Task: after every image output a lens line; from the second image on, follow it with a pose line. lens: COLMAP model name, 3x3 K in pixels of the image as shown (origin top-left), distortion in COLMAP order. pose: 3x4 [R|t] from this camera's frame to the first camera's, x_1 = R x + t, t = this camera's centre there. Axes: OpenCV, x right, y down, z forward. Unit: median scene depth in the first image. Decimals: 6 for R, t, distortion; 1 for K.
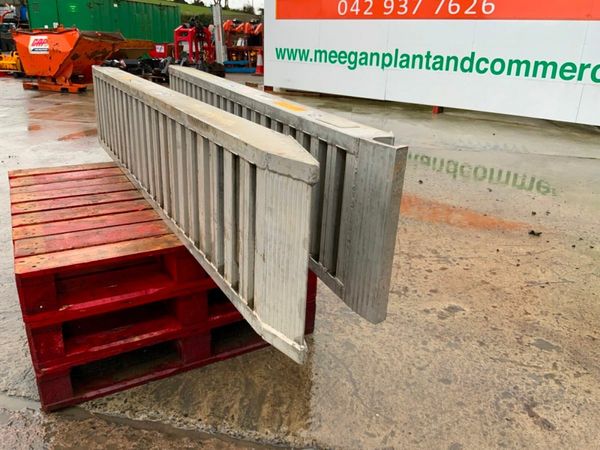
lens RADIAL K [[500.1, 0, 298.7], [0, 500.1, 226.3], [0, 0, 1]] dist [0.084467, -0.162181]
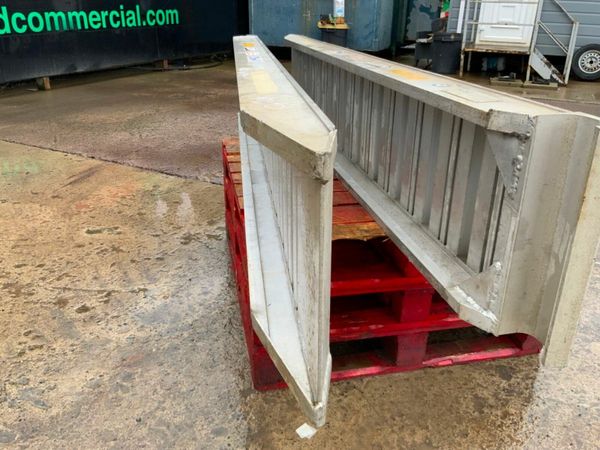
lens RADIAL K [[501.7, 0, 300.0], [0, 501.7, 225.0], [0, 0, 1]] dist [0.042141, -0.073854]
pose [[-0.952092, -0.163956, 0.258146, -0.127855], [0.067616, 0.710381, 0.700562, -0.184359], [-0.298244, 0.684454, -0.665262, 0.486478]]
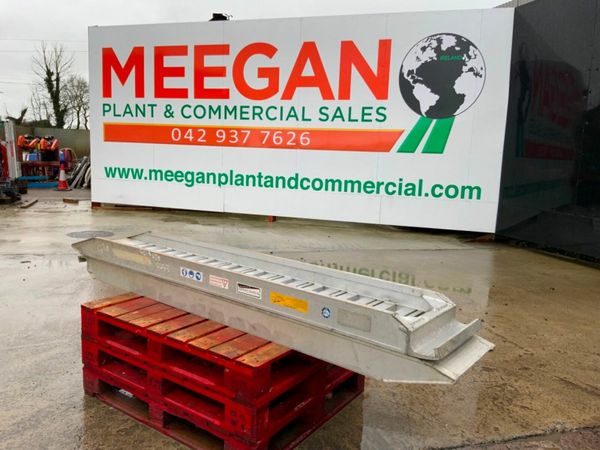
lens RADIAL K [[500.1, 0, 298.7], [0, 500.1, 226.3], [0, 0, 1]] dist [0.084467, -0.162181]
pose [[0.894706, -0.056161, 0.443112, -0.198324], [0.144028, 0.975347, -0.167196, -0.006751], [-0.422798, 0.213412, 0.880737, -0.068123]]
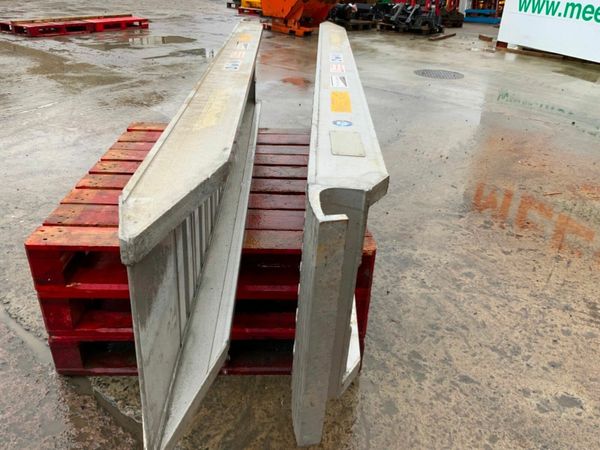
lens RADIAL K [[501.7, 0, 300.0], [0, 501.7, 225.0], [0, 0, 1]] dist [0.042141, -0.073854]
pose [[0.890957, 0.218327, -0.398157, 0.060005], [-0.178717, 0.974659, 0.134534, -0.033095], [0.417440, -0.048707, 0.907398, 0.061140]]
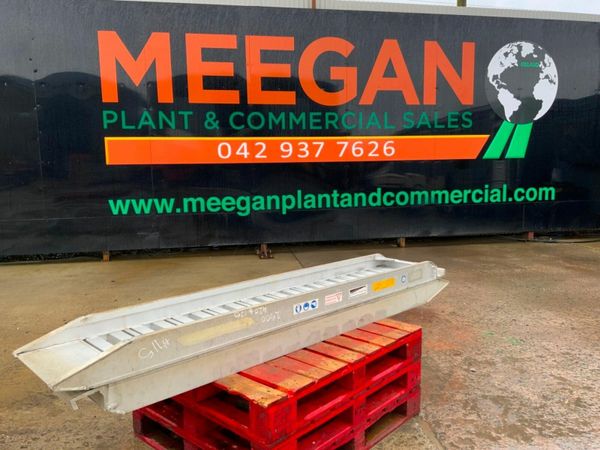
lens RADIAL K [[500.1, 0, 298.7], [0, 500.1, 226.3], [0, 0, 1]] dist [0.084467, -0.162181]
pose [[-0.325327, -0.141056, 0.935022, -0.413076], [0.343507, 0.903632, 0.255839, -0.176234], [-0.881003, 0.404417, -0.245522, 0.334909]]
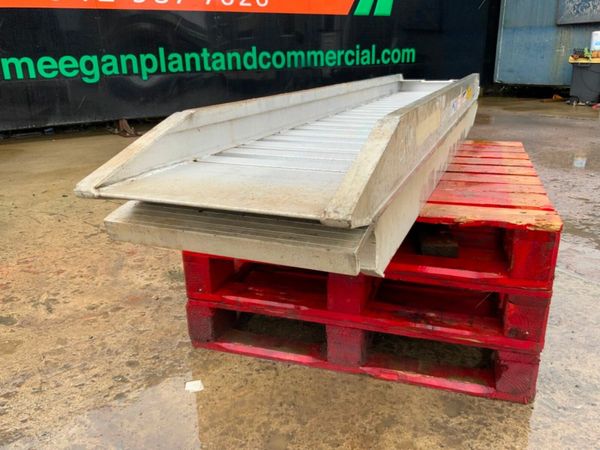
lens RADIAL K [[500.1, 0, 298.7], [0, 500.1, 226.3], [0, 0, 1]] dist [0.084467, -0.162181]
pose [[-0.669670, -0.253826, 0.697936, -0.235243], [0.268732, 0.793276, 0.546348, -0.137819], [-0.692333, 0.553431, -0.463022, 0.440835]]
